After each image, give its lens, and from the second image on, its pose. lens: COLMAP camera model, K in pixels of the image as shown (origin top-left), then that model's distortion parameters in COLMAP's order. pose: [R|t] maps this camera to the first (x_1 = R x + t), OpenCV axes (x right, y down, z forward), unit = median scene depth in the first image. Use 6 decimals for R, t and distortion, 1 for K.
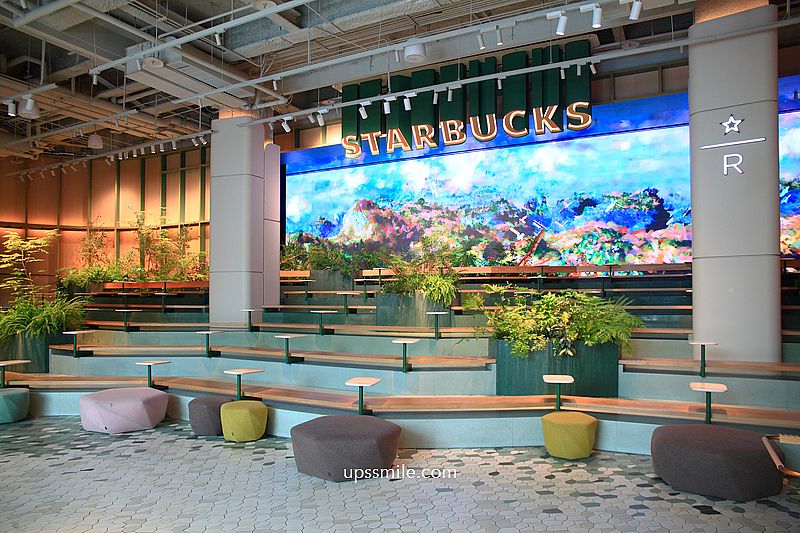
lens RADIAL K [[507.9, 0, 361.3], [0, 507.9, 288.4], [0, 0, 1]] dist [-0.097834, 0.058095]
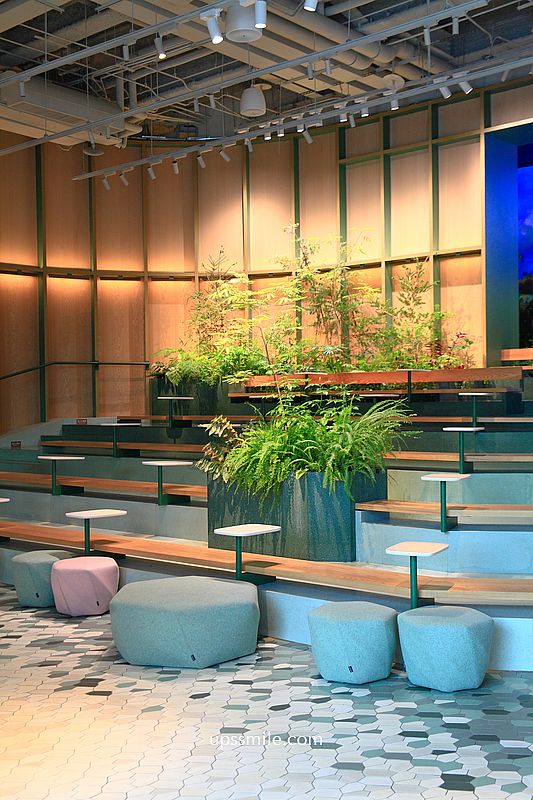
lens RADIAL K [[919.5, 0, 264.6], [0, 919.5, 422.9], [0, 0, 1]] dist [0.068635, 0.014399]
pose [[0.973006, -0.008036, -0.230642, -0.301092], [0.017768, 0.999036, 0.040151, -0.001354], [0.230097, -0.043165, 0.972210, 0.056979]]
